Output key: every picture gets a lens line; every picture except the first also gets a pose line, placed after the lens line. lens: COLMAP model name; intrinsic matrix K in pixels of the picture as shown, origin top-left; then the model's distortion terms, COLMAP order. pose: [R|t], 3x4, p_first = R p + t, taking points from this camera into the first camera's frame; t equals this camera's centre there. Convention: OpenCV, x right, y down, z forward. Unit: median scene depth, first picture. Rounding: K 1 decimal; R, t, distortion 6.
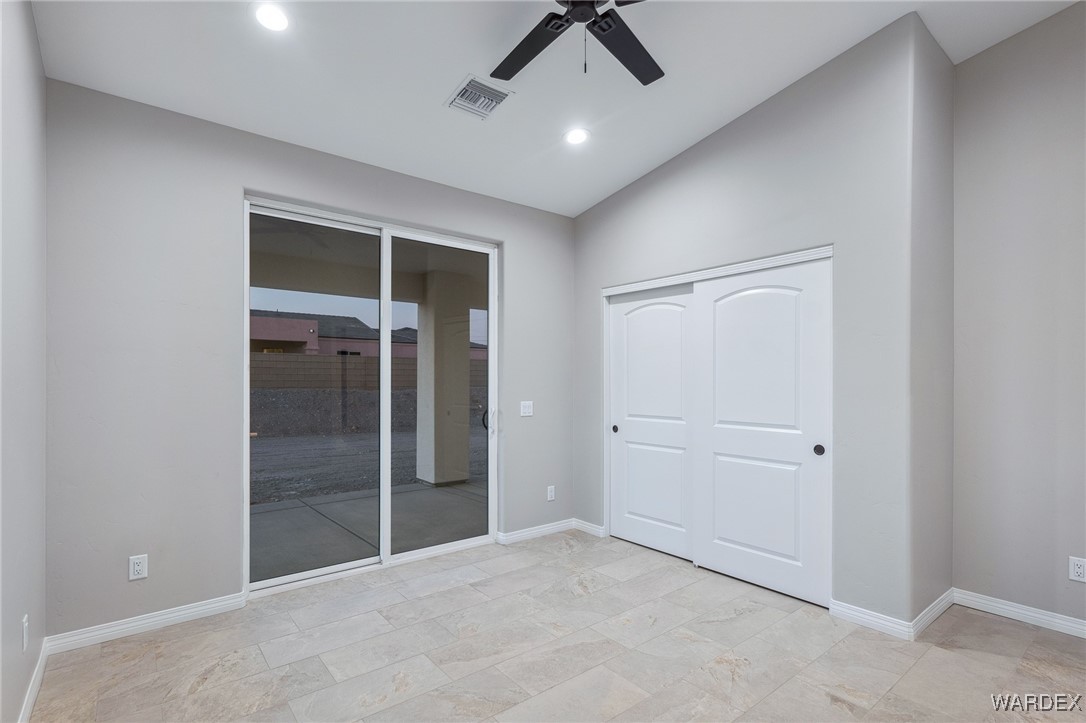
lens RADIAL K [[512.7, 0, 541.6], [0, 512.7, 385.3], [0, 0, 1]] dist [-0.002441, -0.000349]
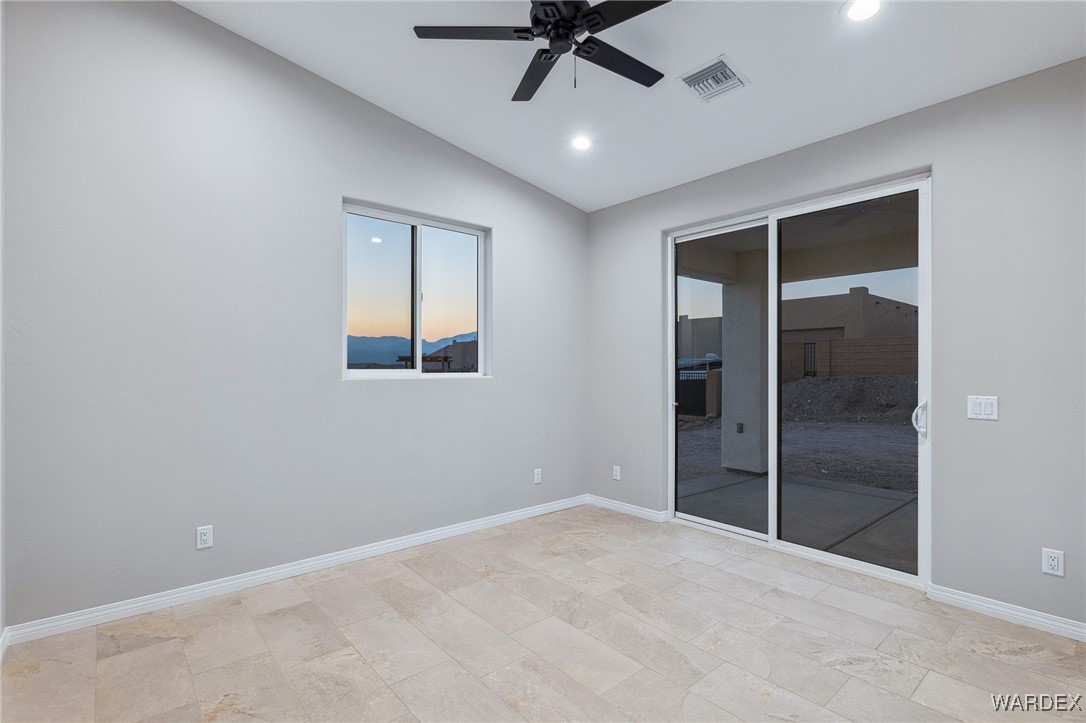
lens RADIAL K [[509.0, 0, 541.3], [0, 509.0, 365.2], [0, 0, 1]] dist [-0.003931, -0.000547]
pose [[0.029306, -0.001265, -0.999570, 0.733388], [-0.003902, 0.999991, -0.001380, -0.004828], [0.999563, 0.003941, 0.029301, 0.547012]]
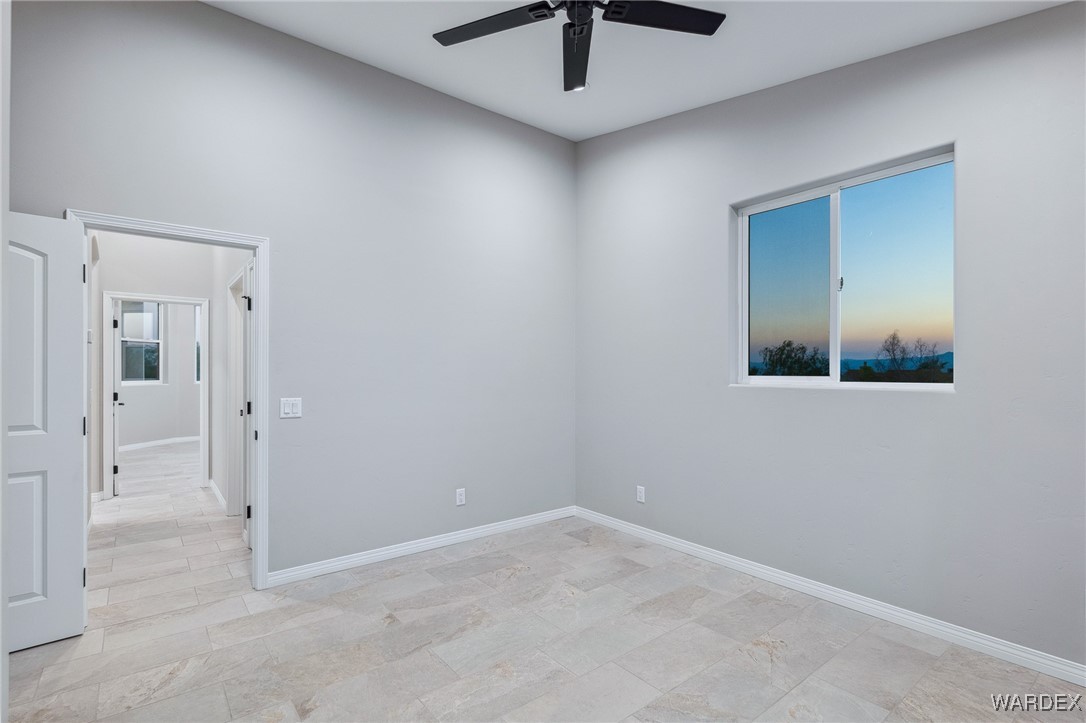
lens RADIAL K [[509.0, 0, 541.3], [0, 509.0, 365.2], [0, 0, 1]] dist [-0.003931, -0.000547]
pose [[-0.999964, -0.004288, 0.007317, 0.091215], [-0.004318, 0.999982, -0.004054, -0.011627], [-0.007300, -0.004086, -0.999965, 1.205859]]
